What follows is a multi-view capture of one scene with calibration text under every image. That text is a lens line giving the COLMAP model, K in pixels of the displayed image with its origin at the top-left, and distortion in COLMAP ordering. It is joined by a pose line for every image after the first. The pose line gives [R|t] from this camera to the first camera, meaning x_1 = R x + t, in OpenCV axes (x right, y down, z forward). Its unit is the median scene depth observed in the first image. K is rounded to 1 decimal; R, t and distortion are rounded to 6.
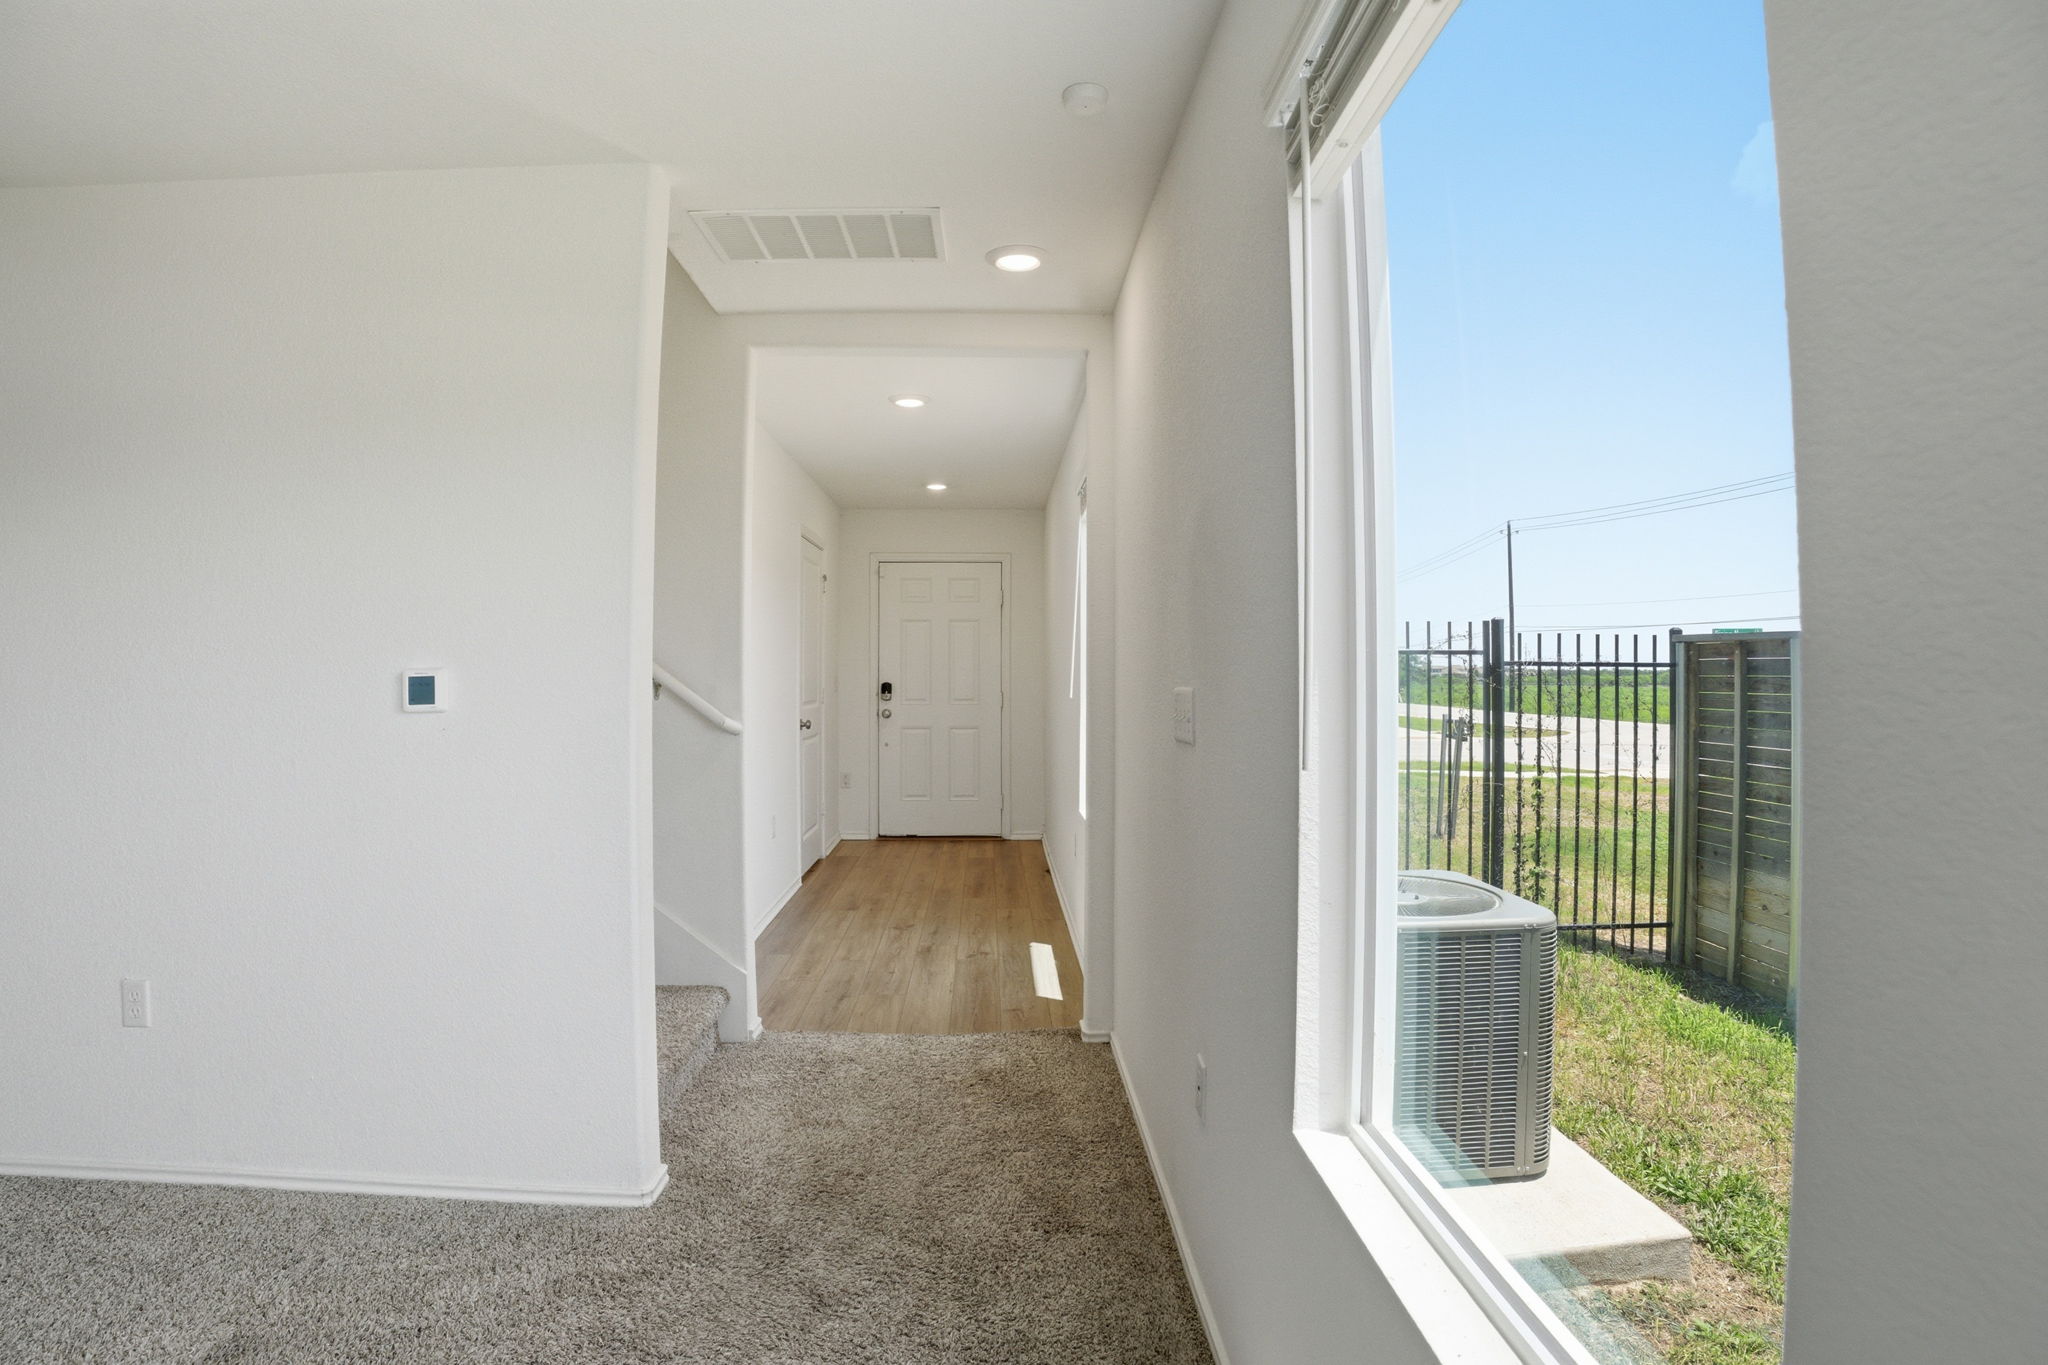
lens RADIAL K [[1005.4, 0, 1023.3], [0, 1005.4, 672.8], [0, 0, 1]] dist [-0.124152, 0.031805]
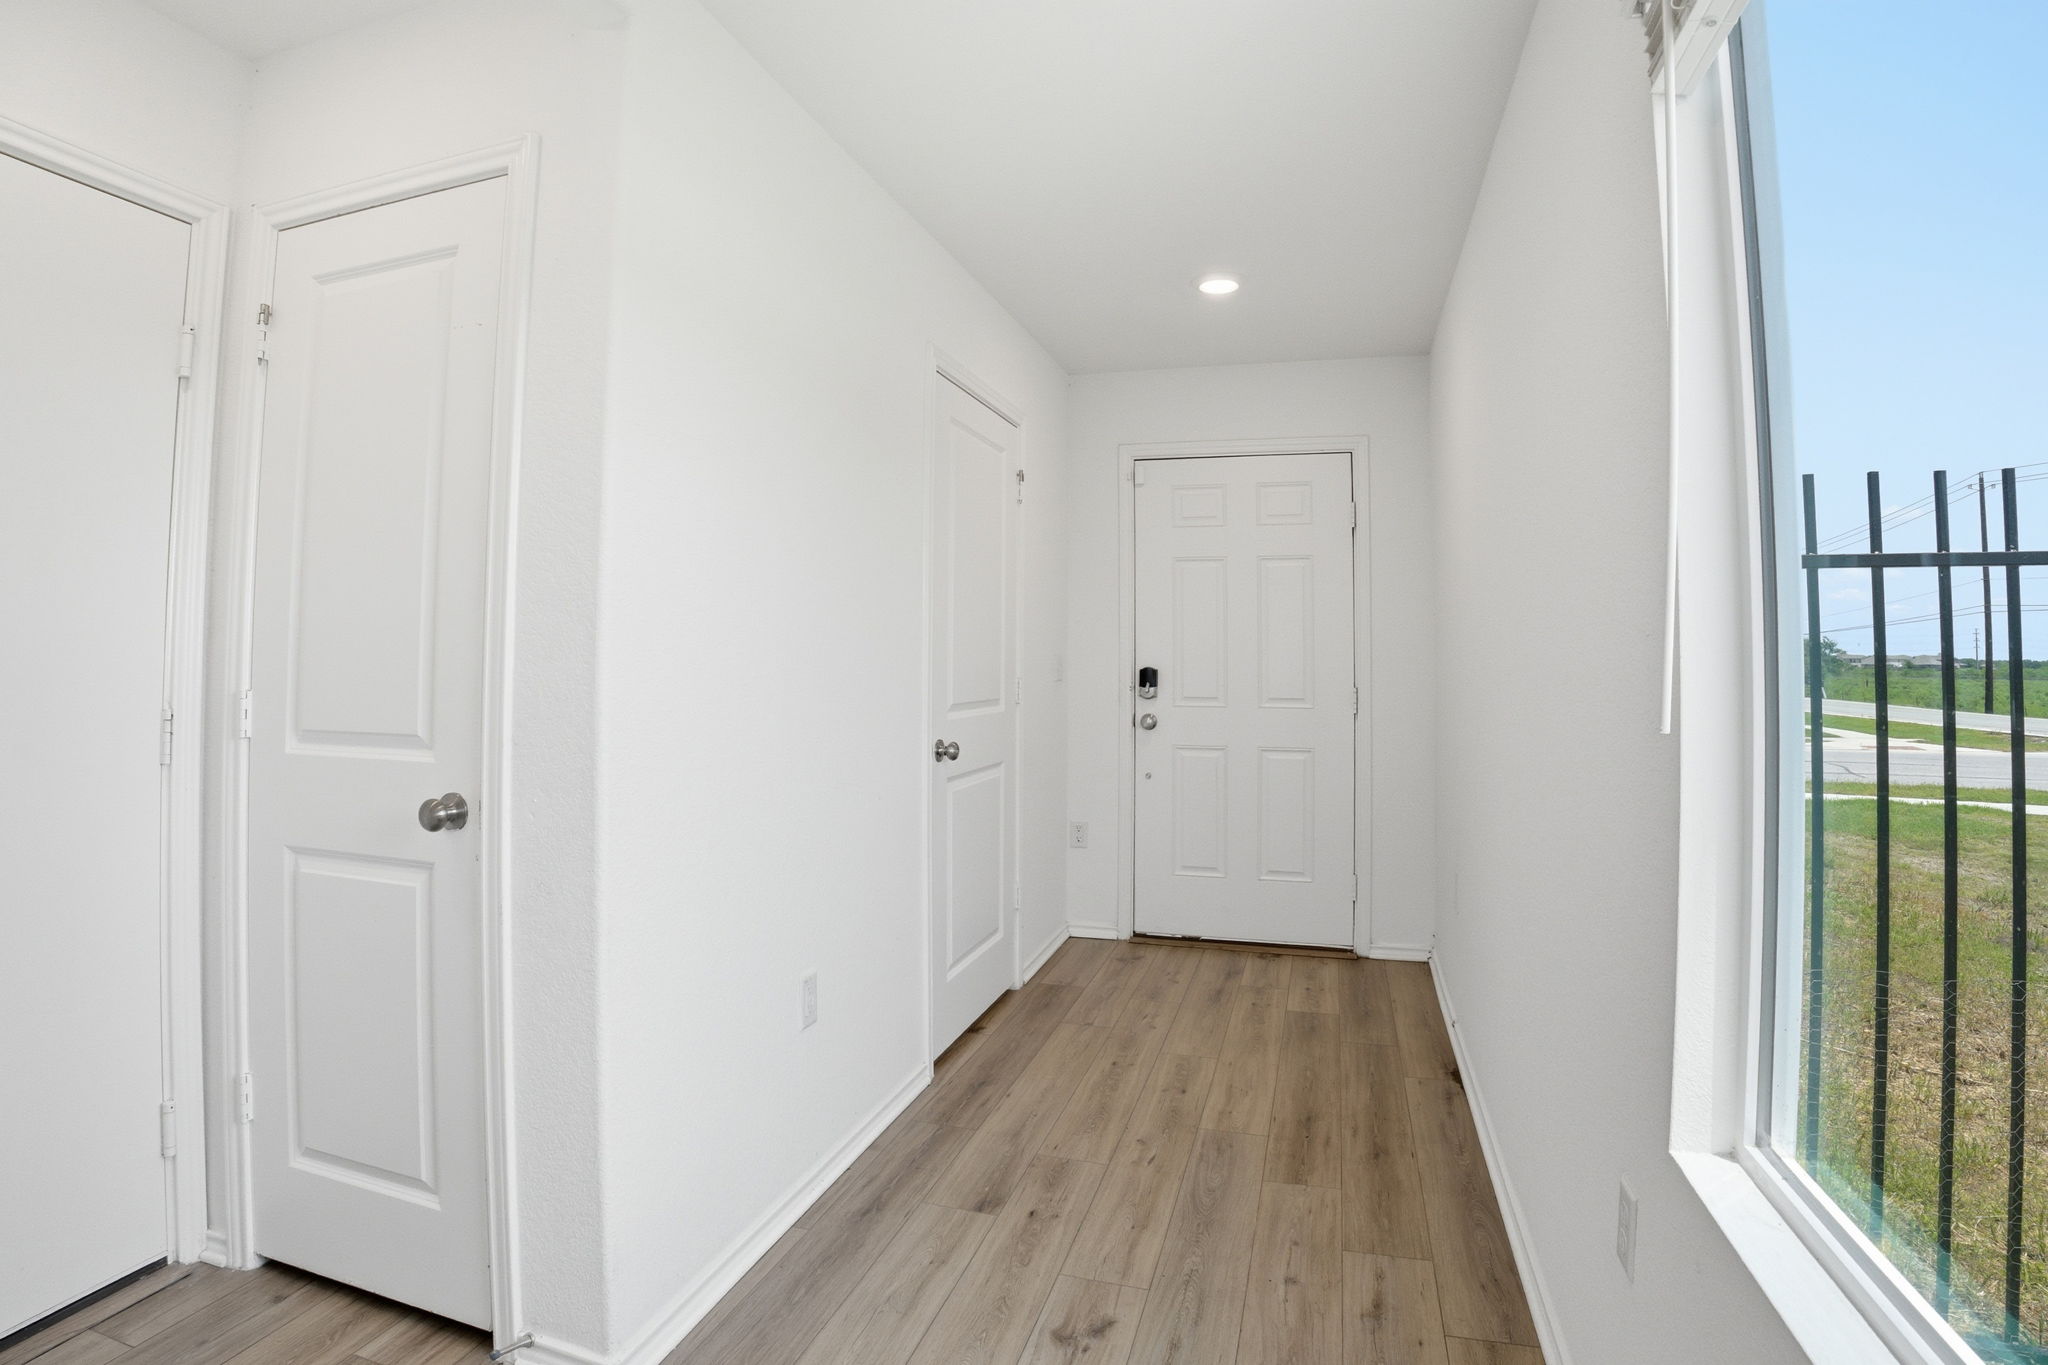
lens RADIAL K [[1005.4, 0, 1023.3], [0, 1005.4, 672.8], [0, 0, 1]] dist [-0.124152, 0.031805]
pose [[0.944741, -0.001320, -0.327816, -0.016228], [0.003735, 0.999970, 0.006740, 0.008335], [0.327798, -0.007592, 0.944717, 0.439920]]
